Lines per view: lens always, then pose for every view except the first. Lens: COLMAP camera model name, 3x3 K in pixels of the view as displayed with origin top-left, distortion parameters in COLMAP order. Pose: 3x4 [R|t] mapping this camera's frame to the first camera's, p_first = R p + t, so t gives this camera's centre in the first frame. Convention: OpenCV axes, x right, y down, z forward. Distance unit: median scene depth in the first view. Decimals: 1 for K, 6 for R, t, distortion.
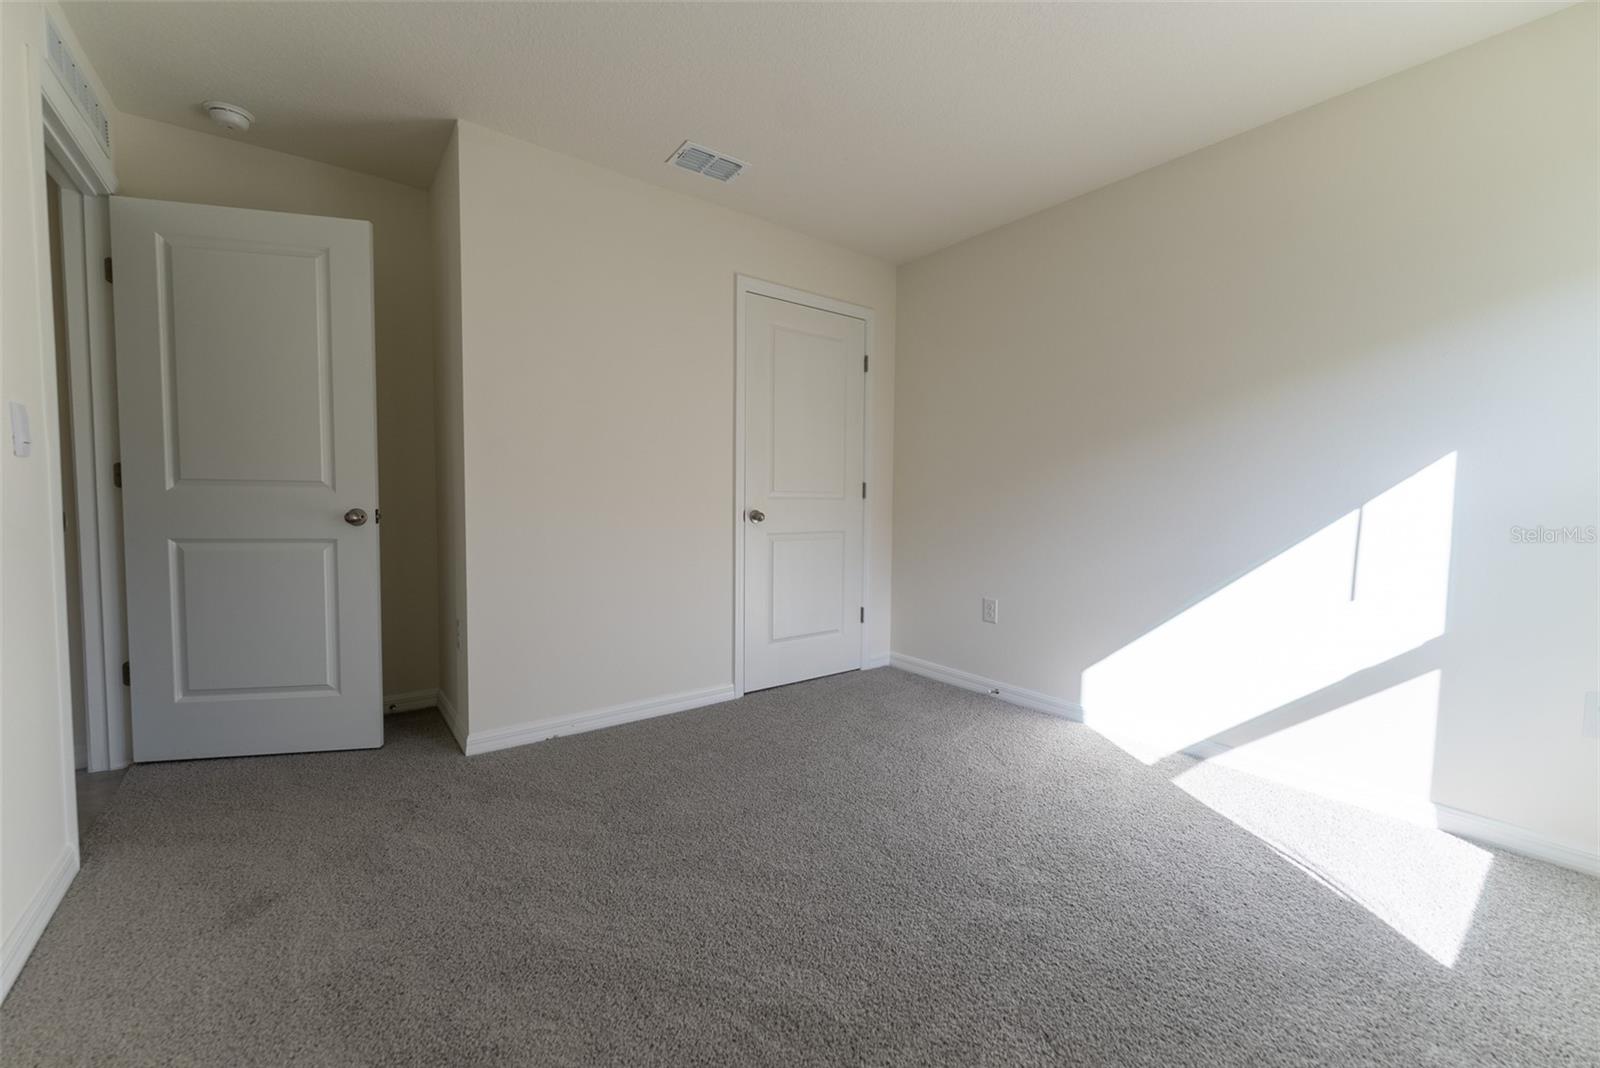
lens RADIAL K [[634.9, 0, 806.5], [0, 634.9, 534.5], [0, 0, 1]] dist [0.002226, -0.000241]
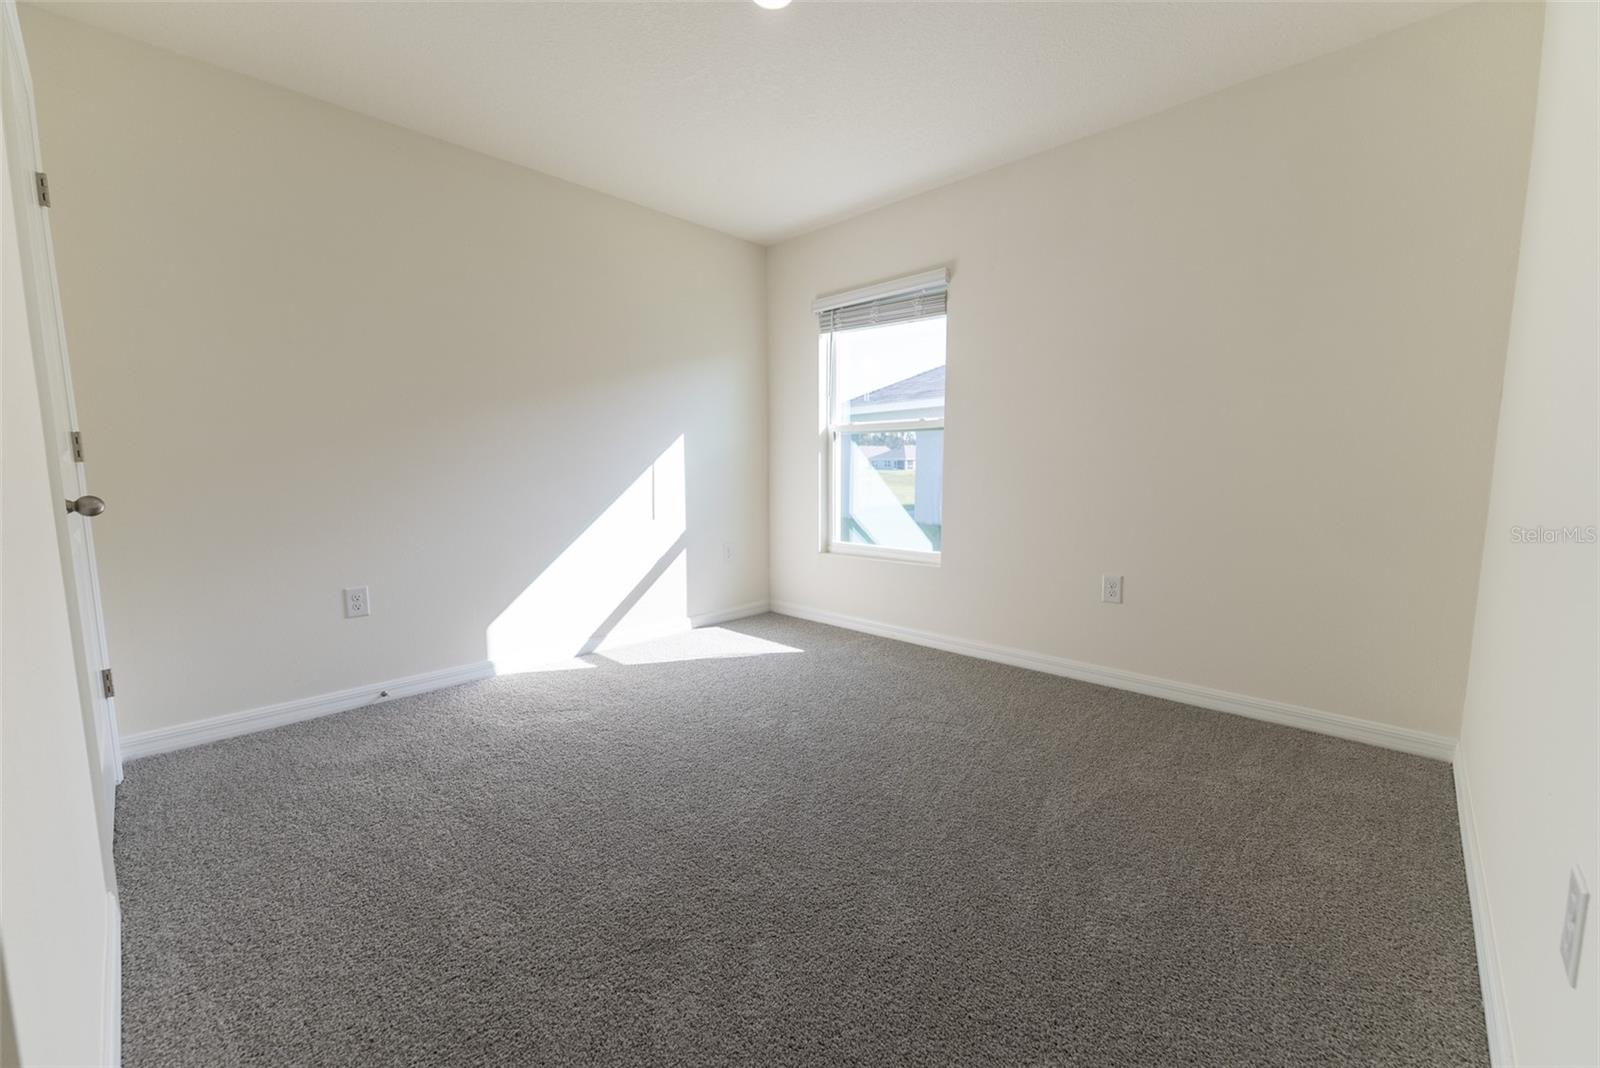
lens RADIAL K [[634.9, 0, 806.5], [0, 634.9, 534.5], [0, 0, 1]] dist [0.002226, -0.000241]
pose [[-0.152695, -0.122681, 0.980629, -0.758044], [0.055451, 0.989638, 0.132443, -0.051314], [-0.986717, 0.074600, -0.144310, 0.738742]]
